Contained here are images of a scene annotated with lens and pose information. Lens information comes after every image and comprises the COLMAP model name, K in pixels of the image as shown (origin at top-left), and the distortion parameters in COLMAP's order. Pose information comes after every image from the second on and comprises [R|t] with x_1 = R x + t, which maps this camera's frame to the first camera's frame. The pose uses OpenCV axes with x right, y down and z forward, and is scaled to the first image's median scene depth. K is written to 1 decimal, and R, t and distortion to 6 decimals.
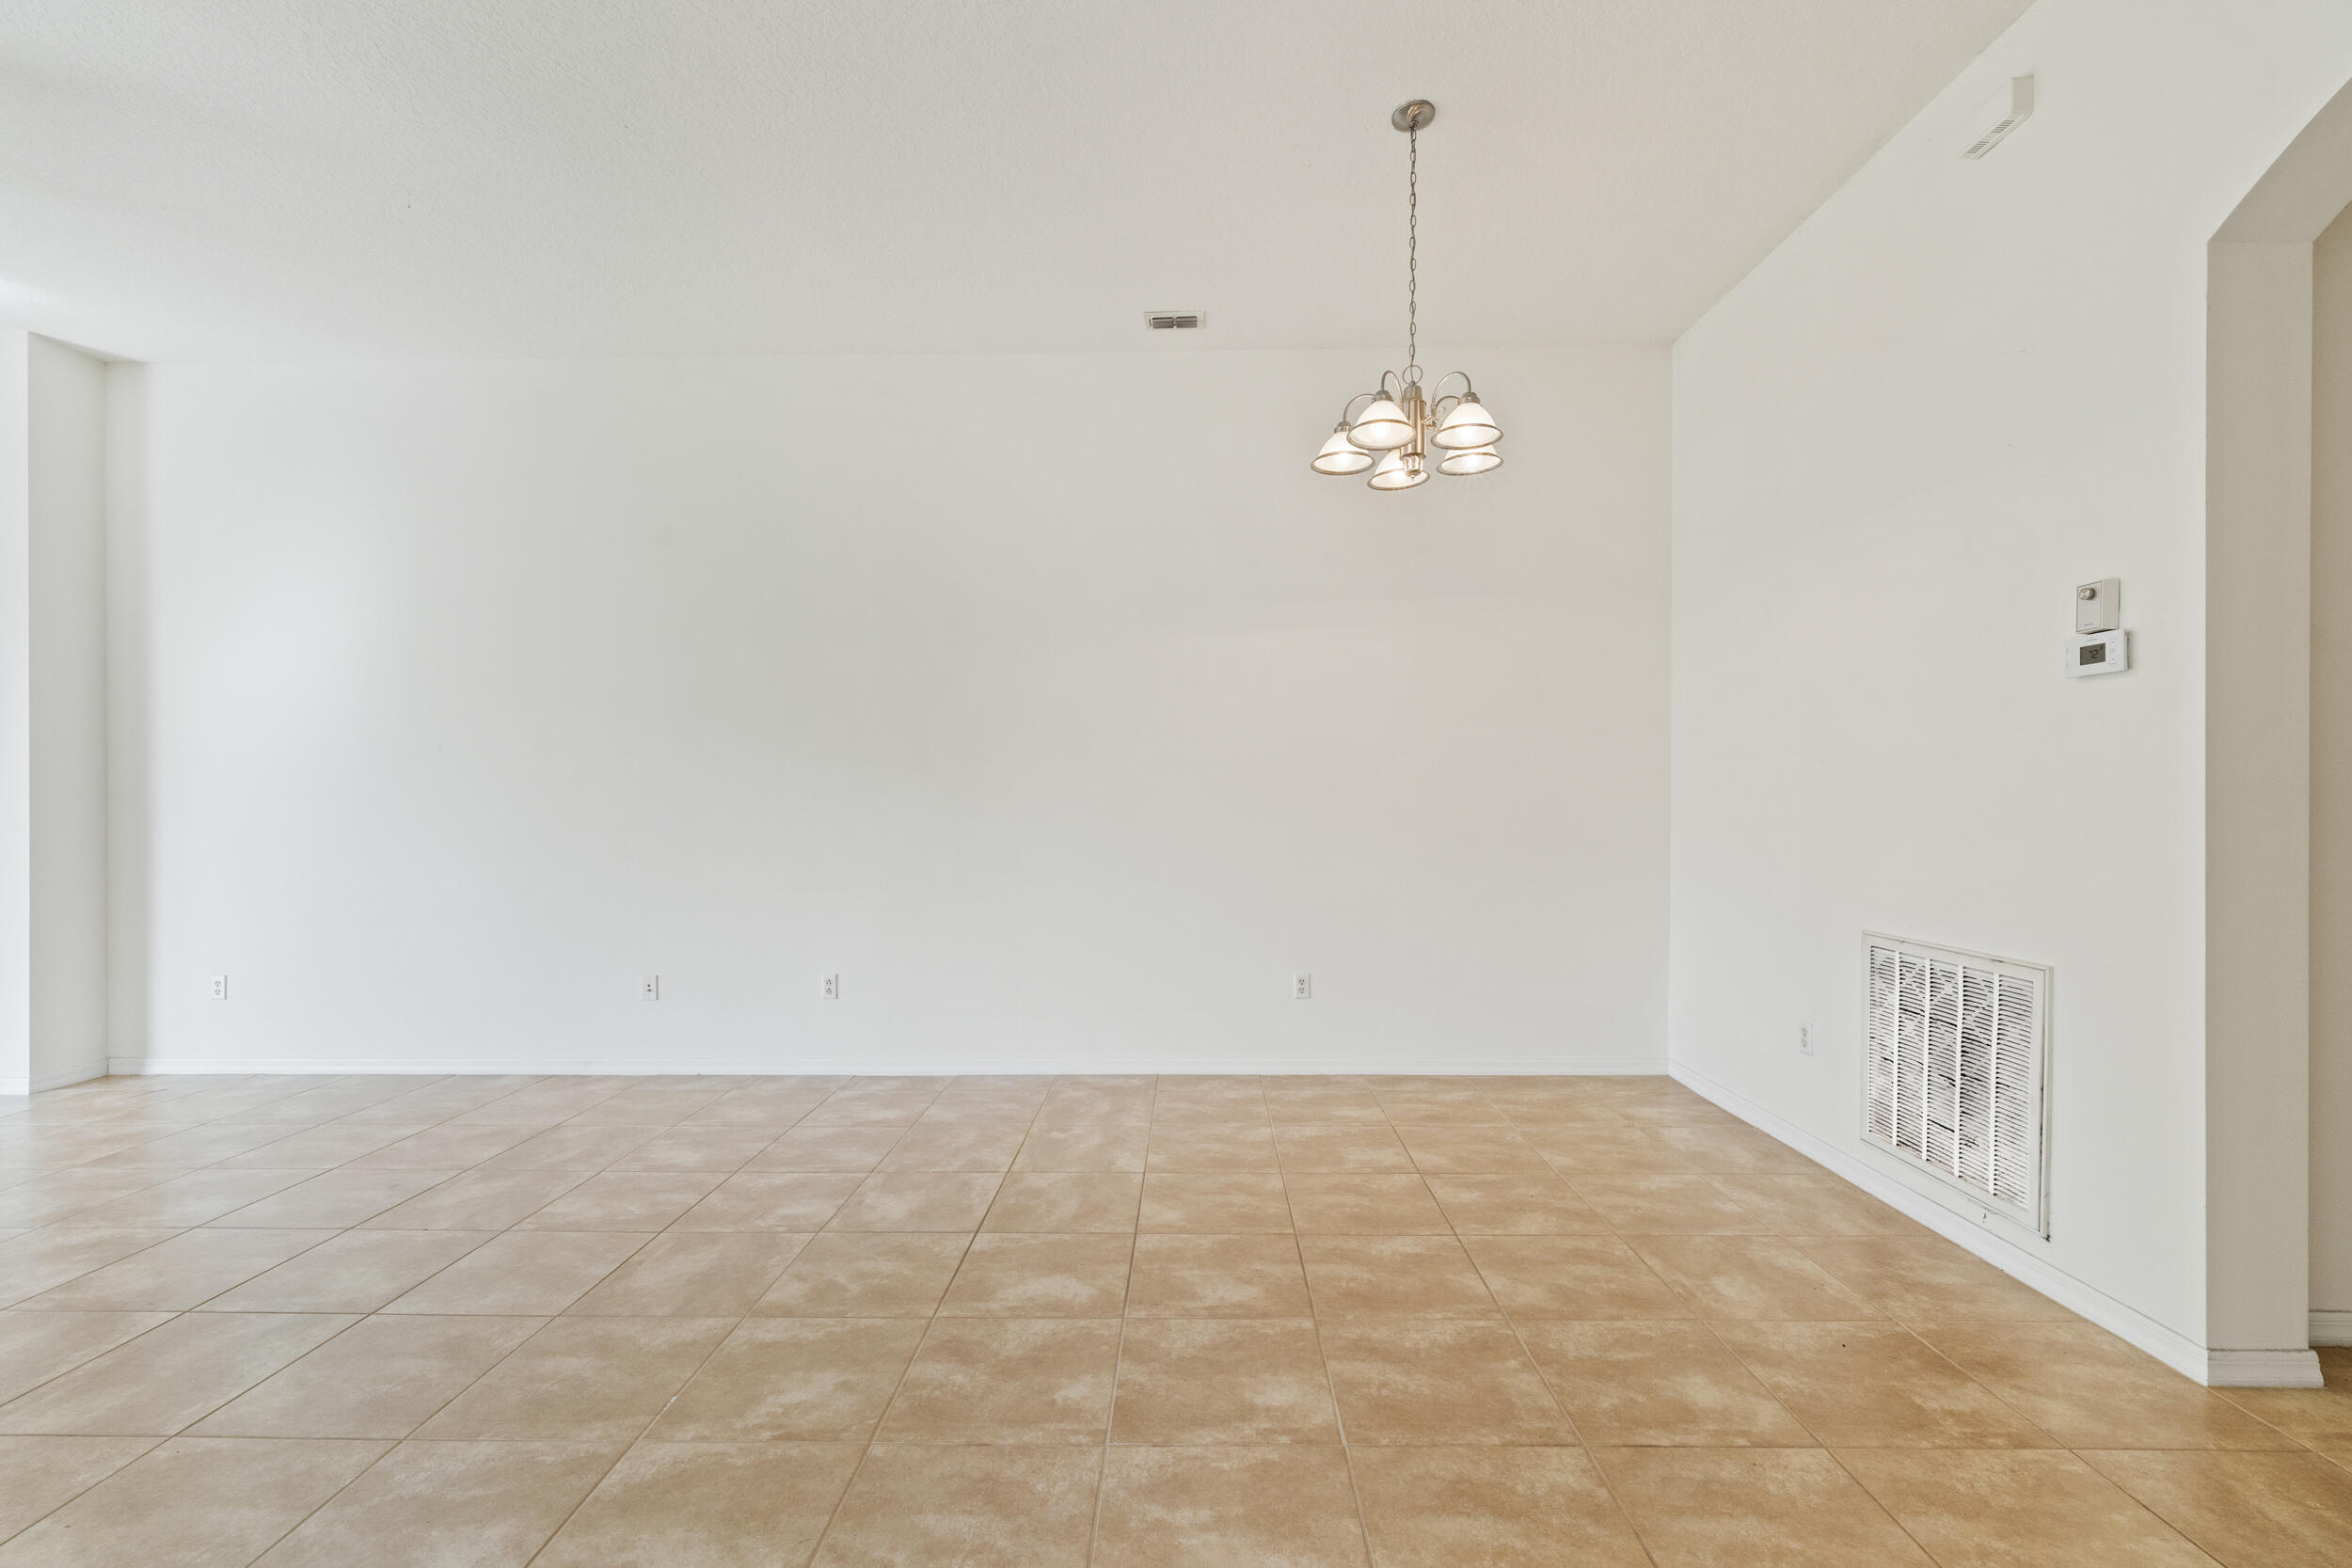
lens RADIAL K [[951.9, 0, 1177.8], [0, 951.9, 808.0], [0, 0, 1]] dist [-0.002408, -0.000294]
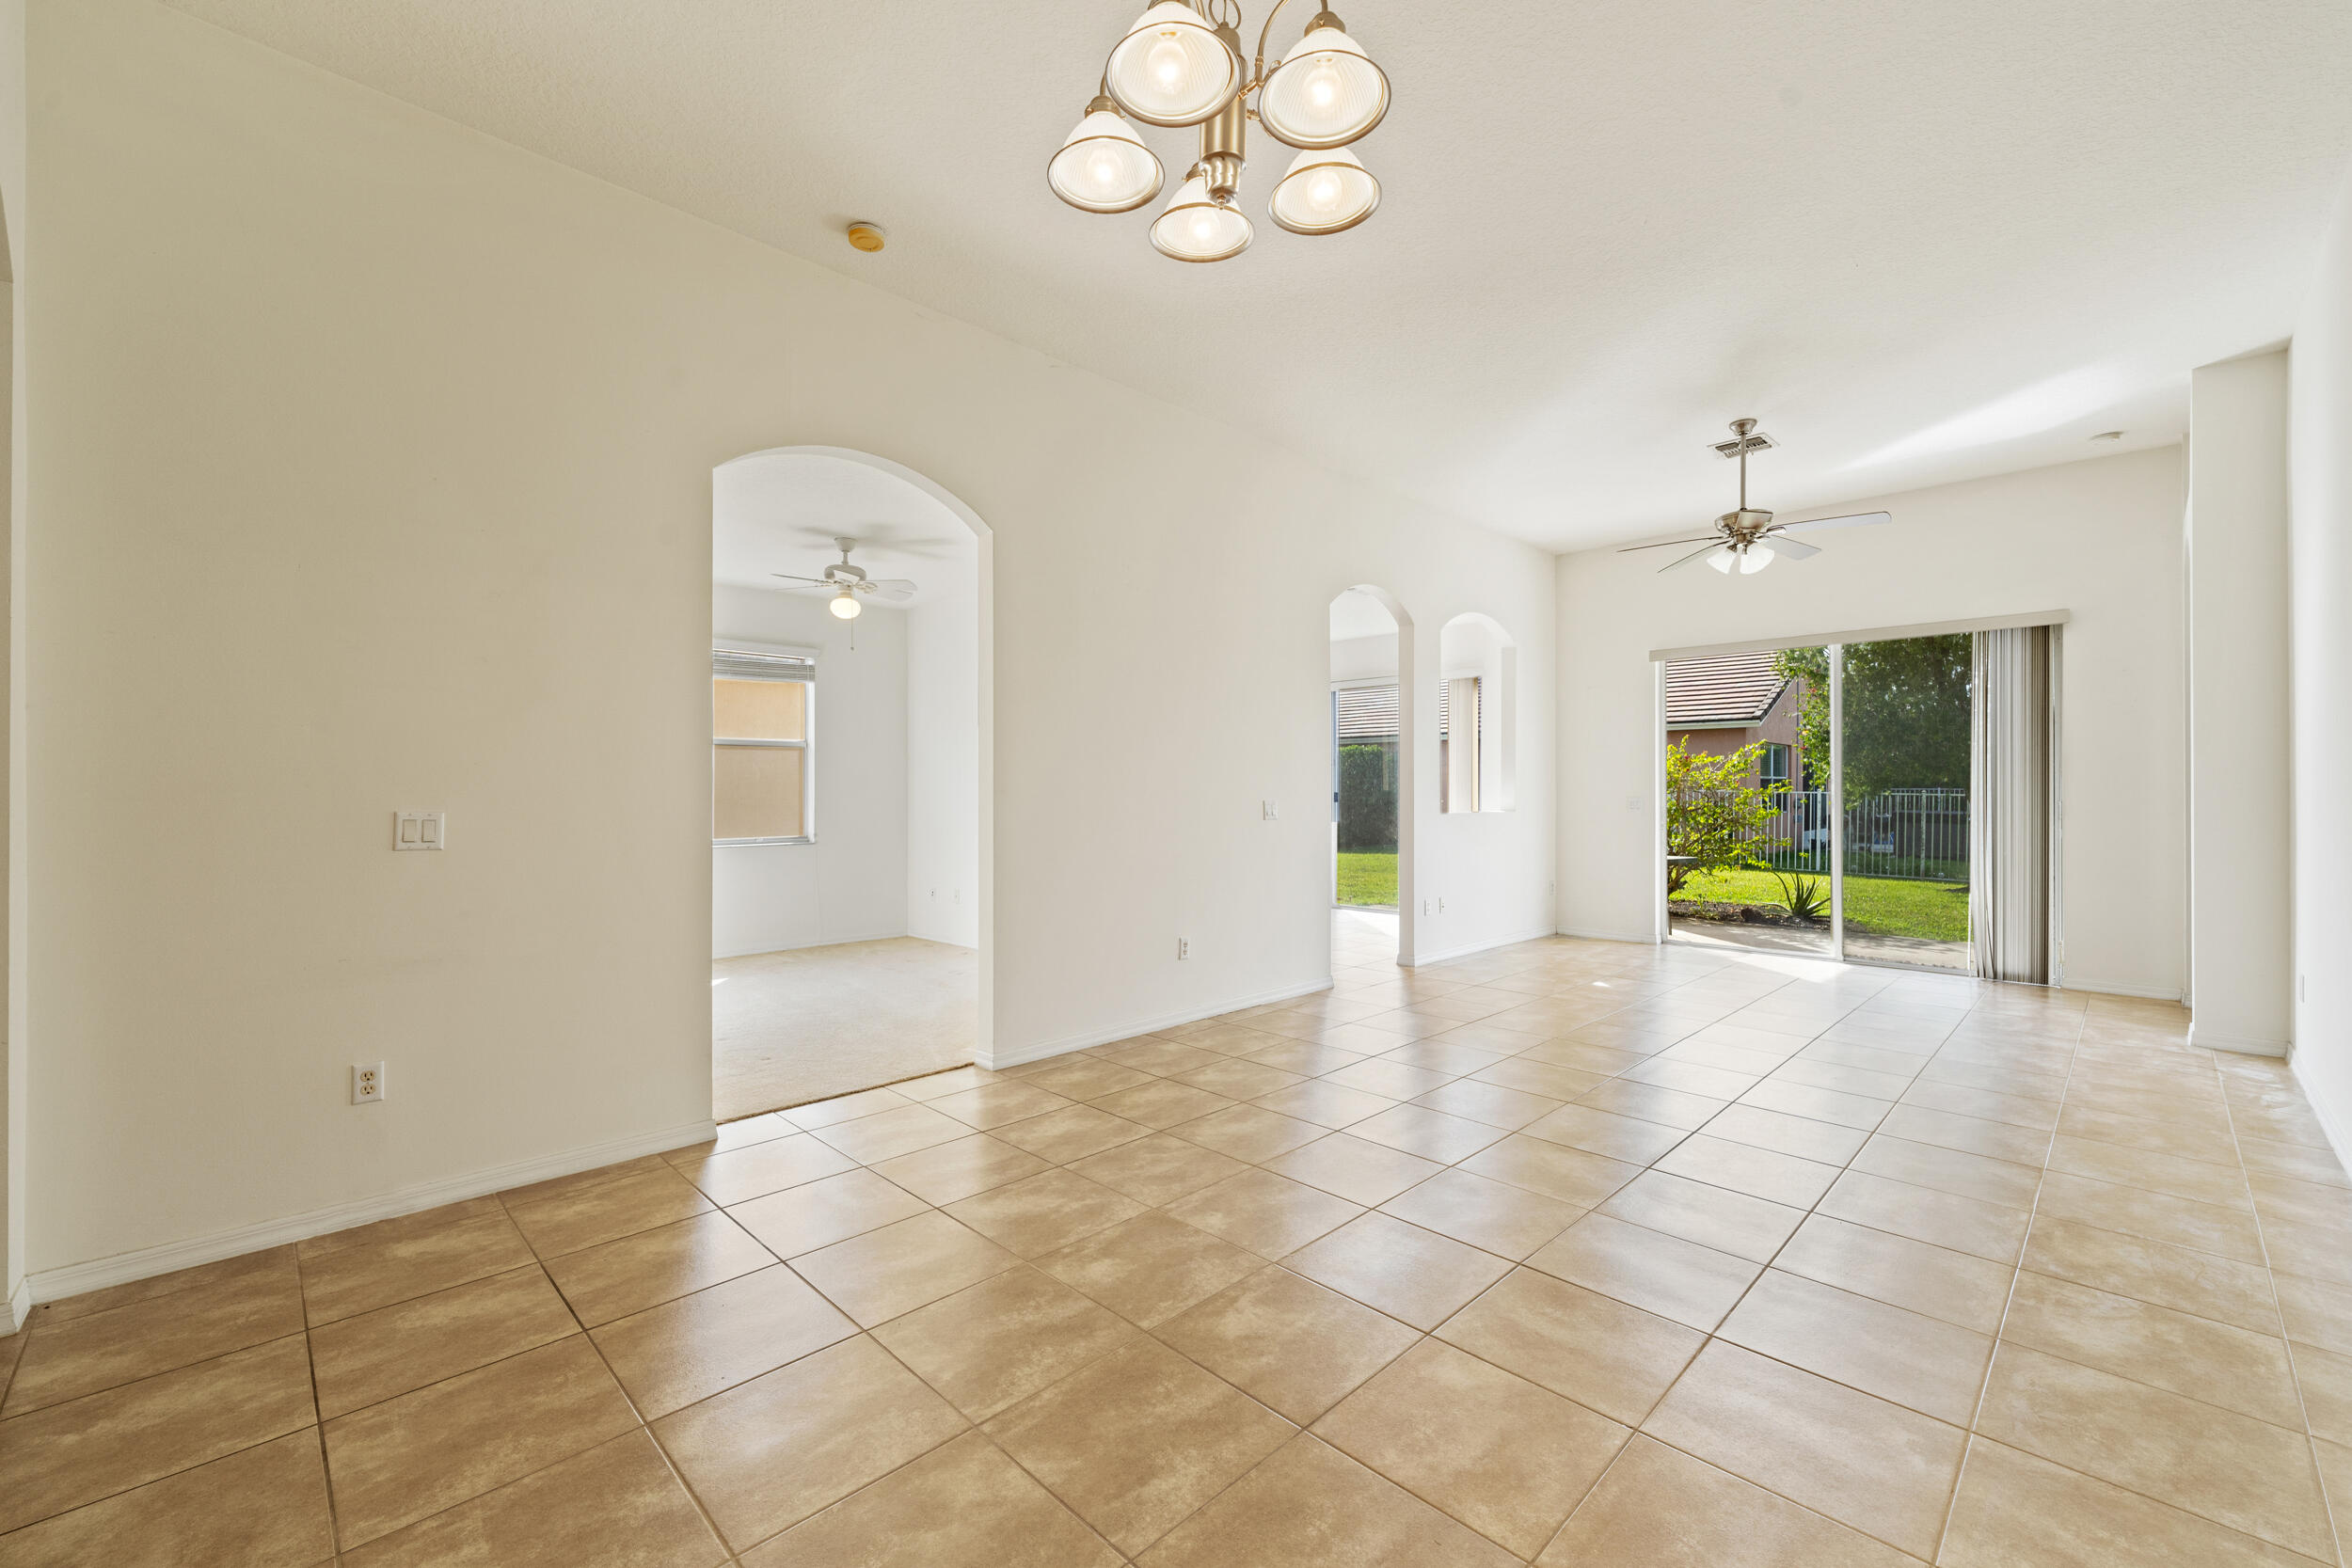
lens RADIAL K [[966.0, 0, 1176.0], [0, 966.0, 784.0], [0, 0, 1]] dist [0.000992, -0.000673]
pose [[-0.695505, 0.001916, -0.718518, 0.710915], [-0.002390, 0.999985, 0.004980, -0.016769], [0.718517, 0.005180, -0.695490, 1.468582]]
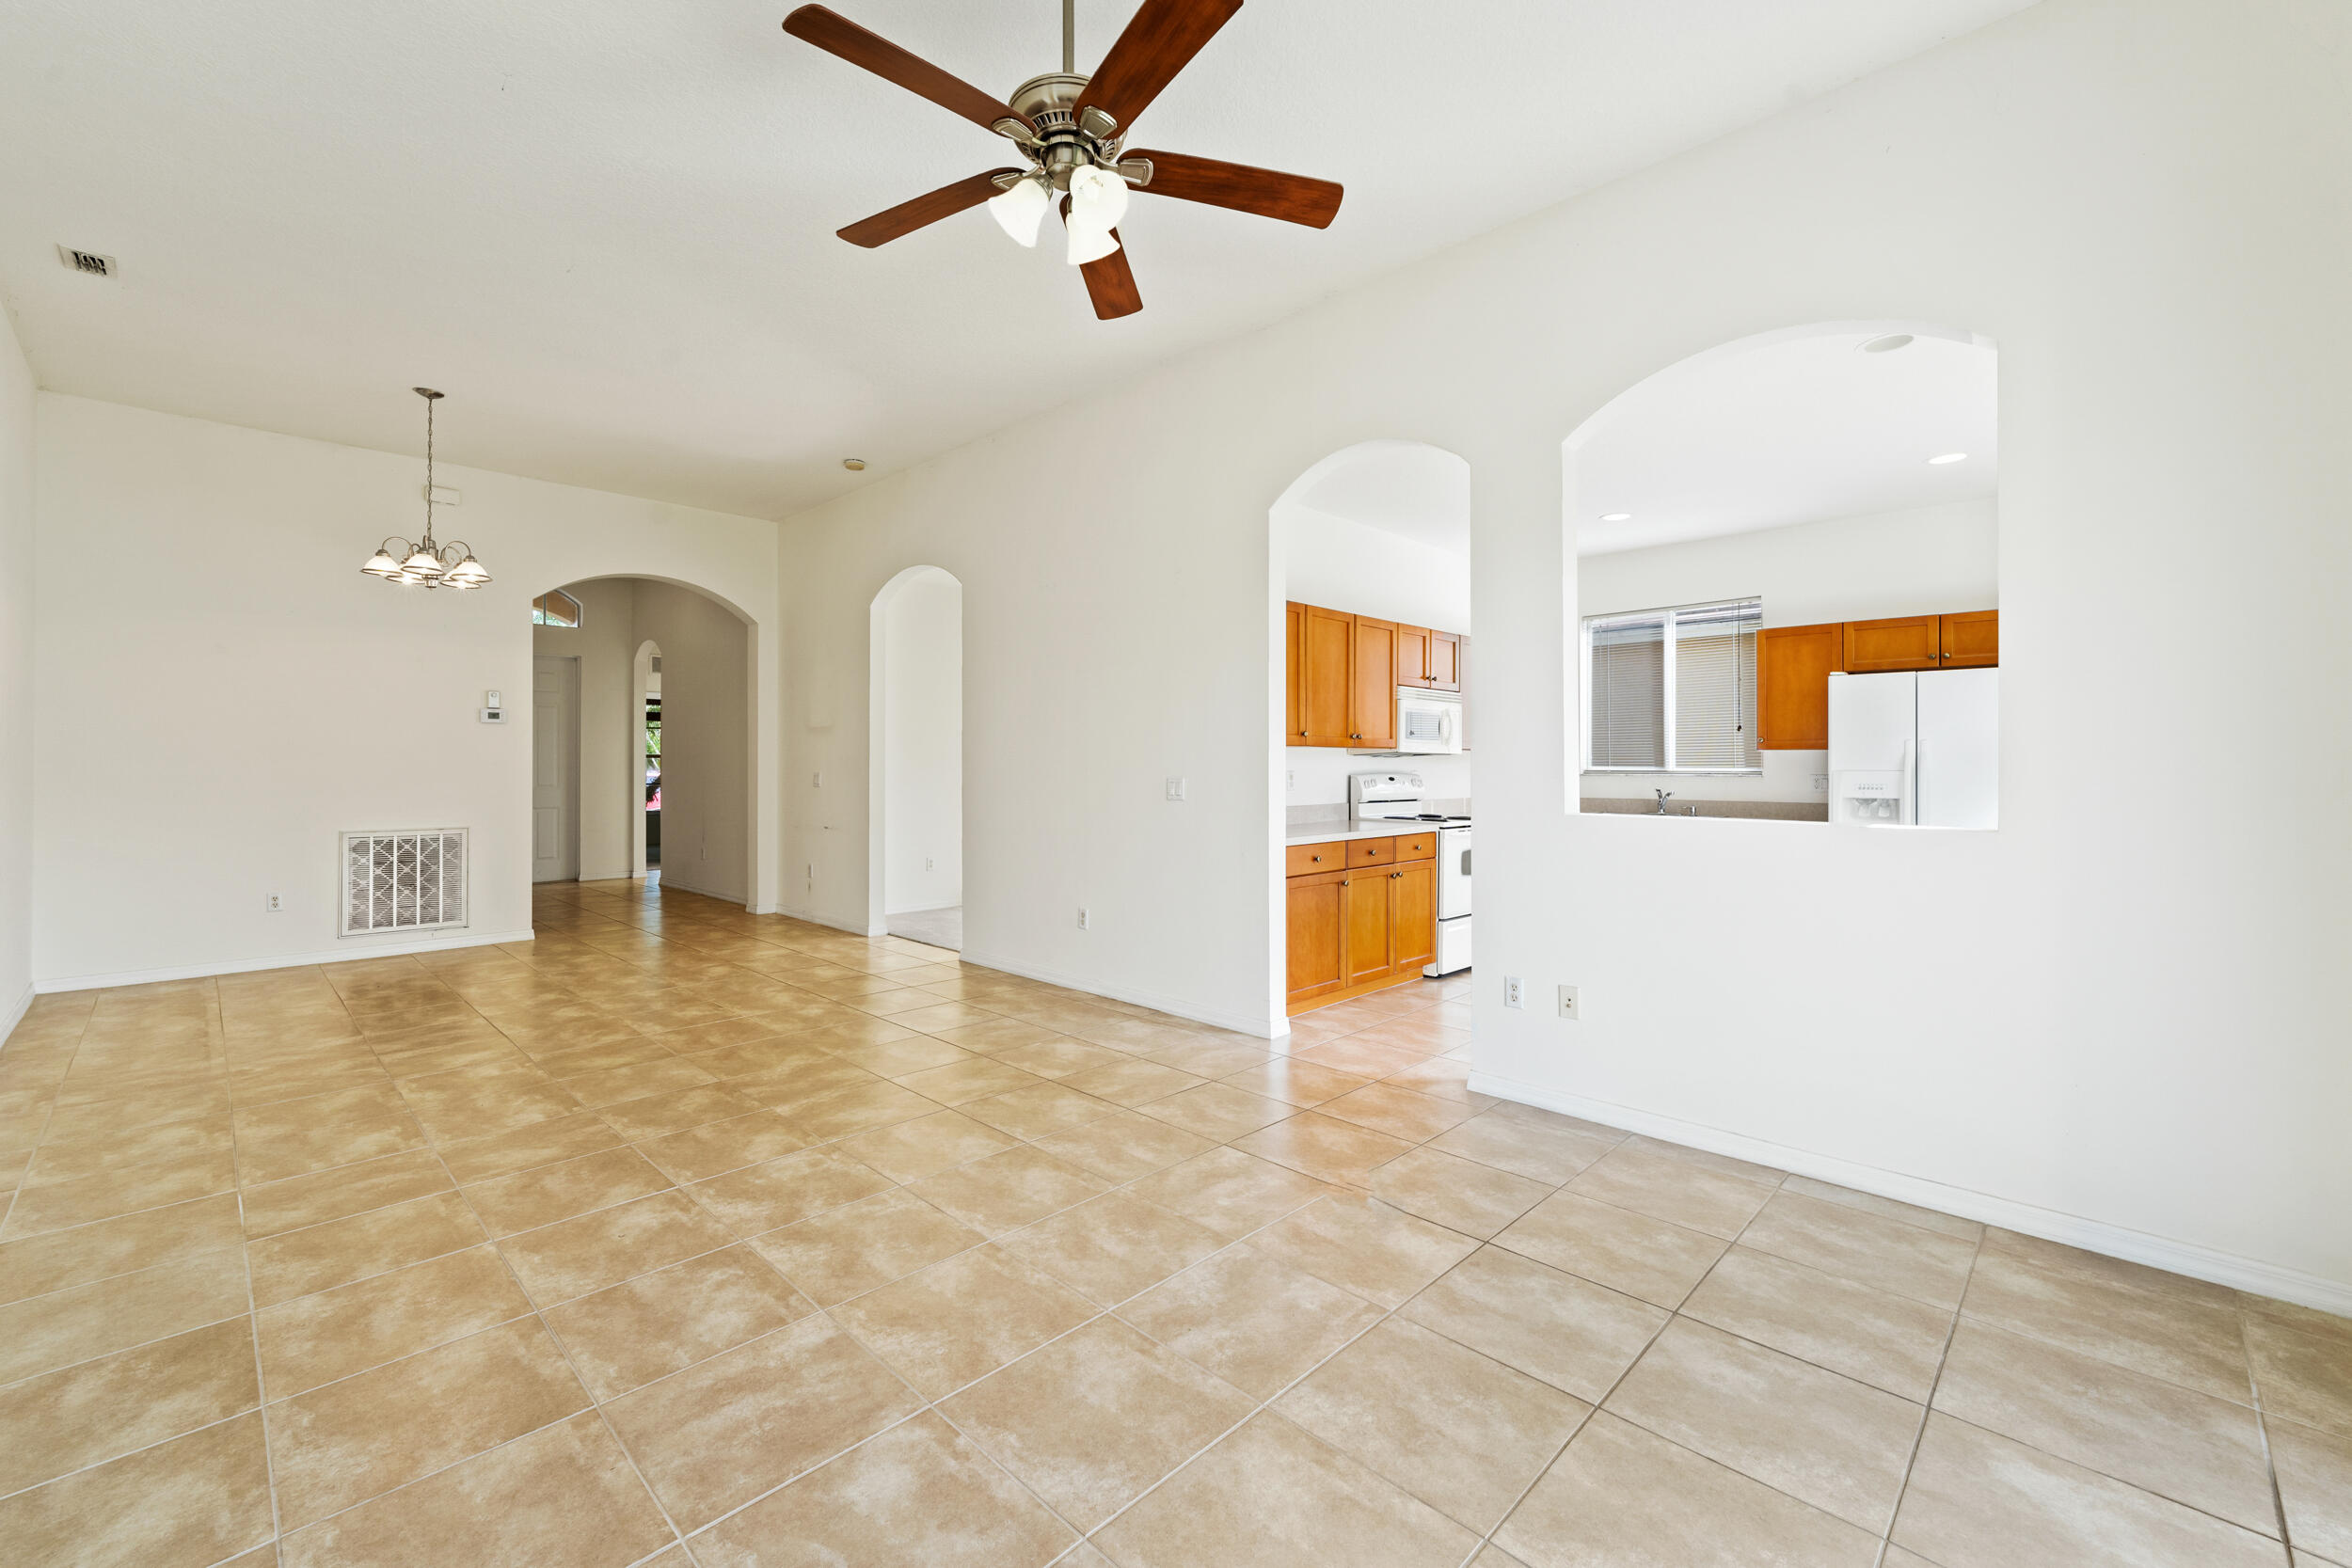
lens RADIAL K [[963.1, 0, 1177.0], [0, 963.1, 762.5], [0, 0, 1]] dist [-0.000474, -0.000917]
pose [[-0.726005, 0.011868, 0.687587, -2.234403], [0.014408, 0.999894, -0.002045, 0.016057], [-0.687538, 0.008422, -0.726099, 1.461597]]
